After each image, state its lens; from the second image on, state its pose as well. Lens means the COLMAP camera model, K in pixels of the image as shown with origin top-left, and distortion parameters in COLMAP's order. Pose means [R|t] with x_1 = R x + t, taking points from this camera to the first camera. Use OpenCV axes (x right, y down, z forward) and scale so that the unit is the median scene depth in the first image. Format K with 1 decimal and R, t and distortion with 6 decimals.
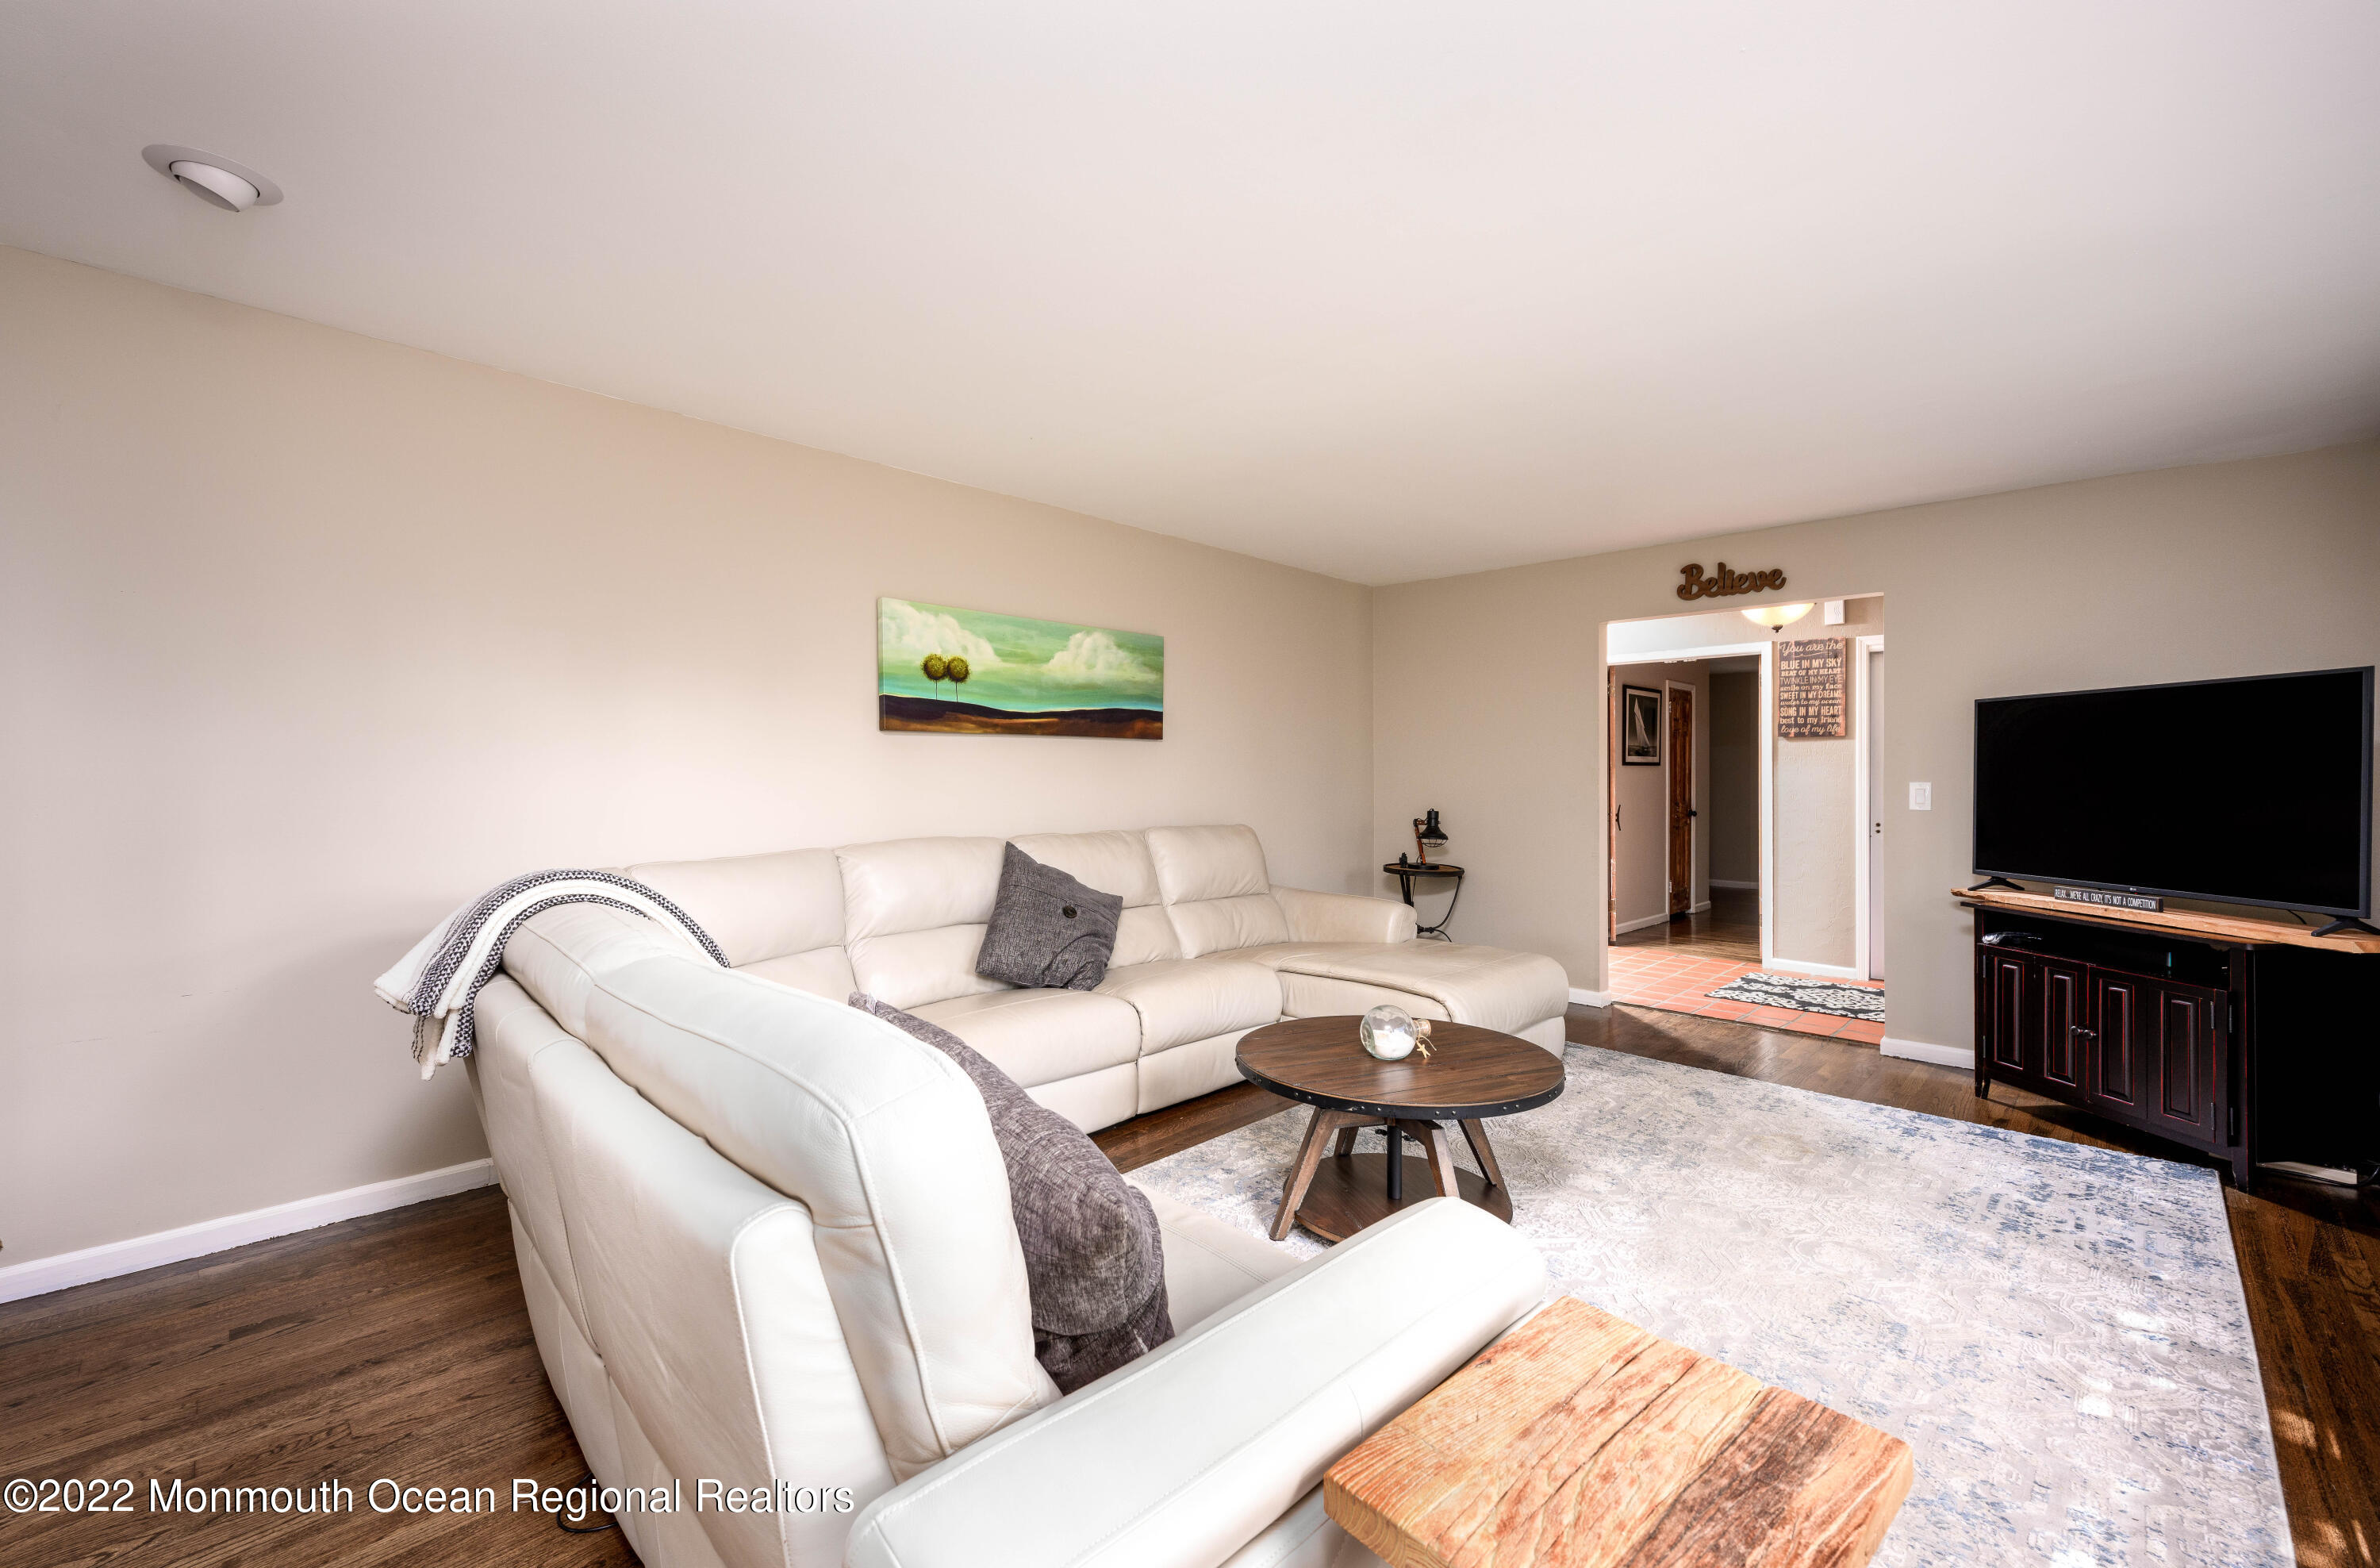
lens RADIAL K [[952.5, 0, 1183.6], [0, 952.5, 788.2], [0, 0, 1]] dist [-0.000137, -0.000103]
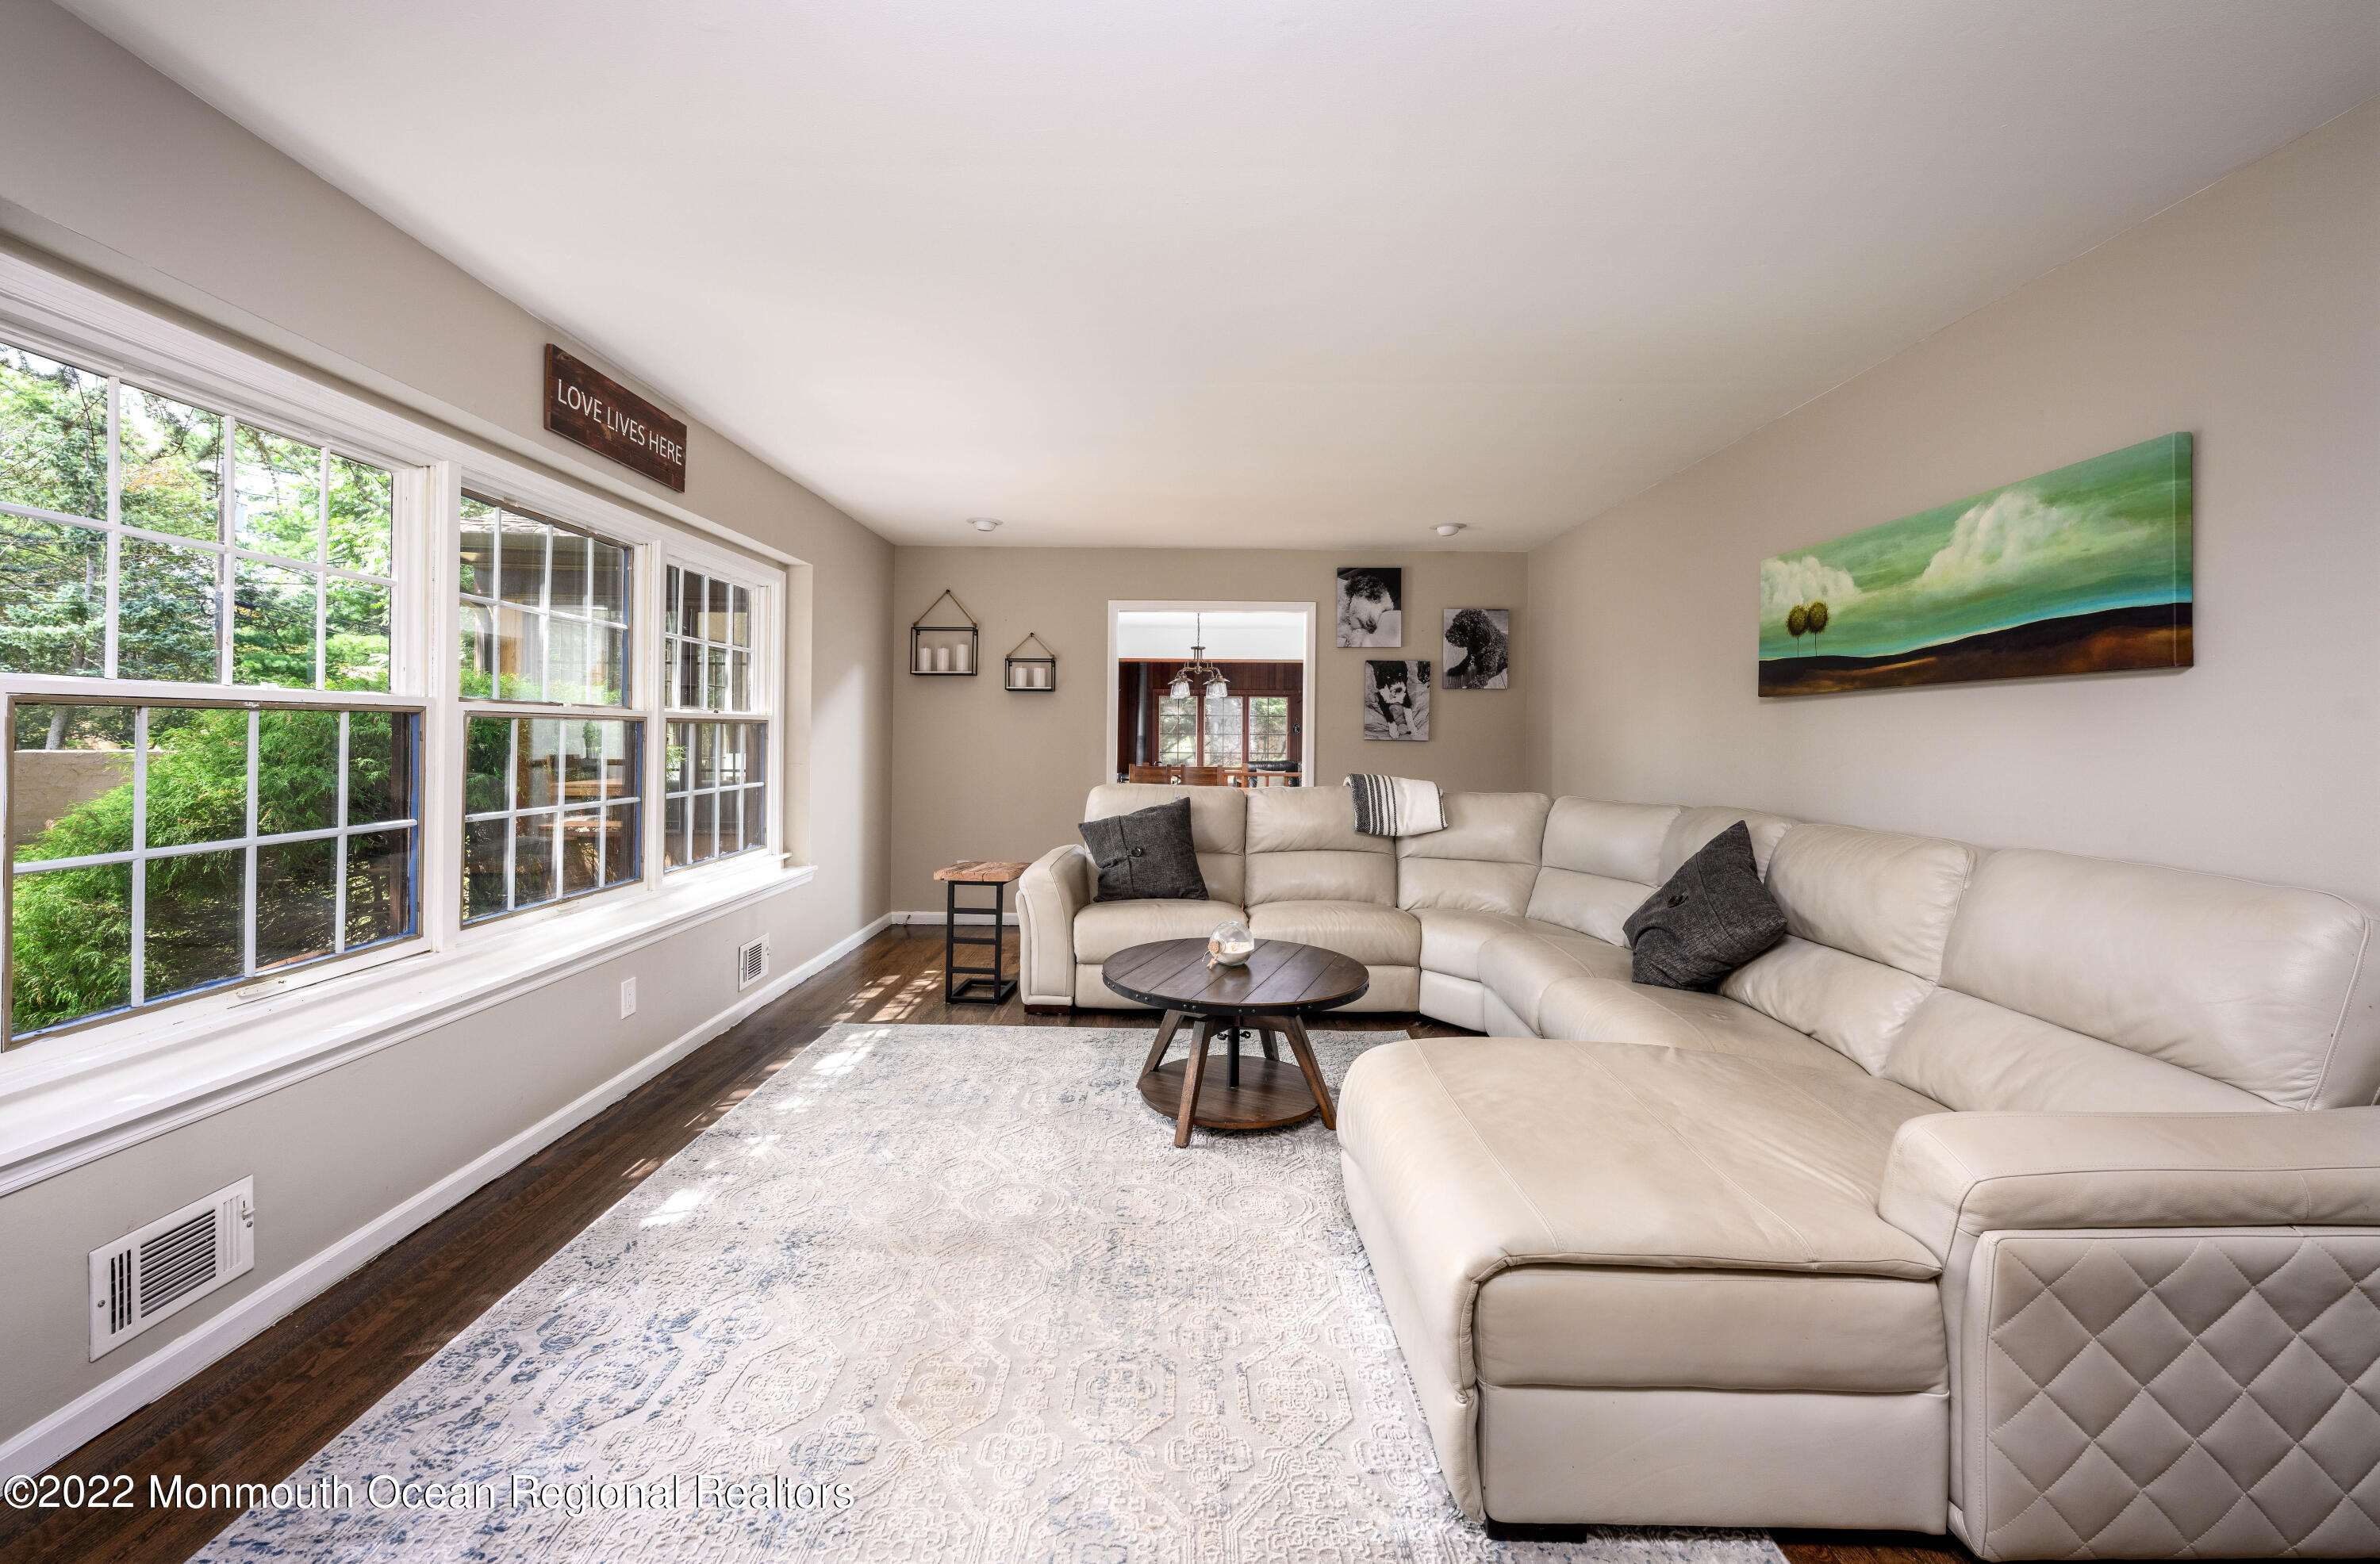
lens RADIAL K [[952.3, 0, 1172.3], [0, 952.3, 738.4], [0, 0, 1]] dist [-0.000137, -0.000103]
pose [[-0.731291, -0.007190, -0.682028, 0.667116], [-0.023485, 0.999617, 0.014643, -0.015352], [0.681661, 0.026726, -0.731180, 1.099735]]
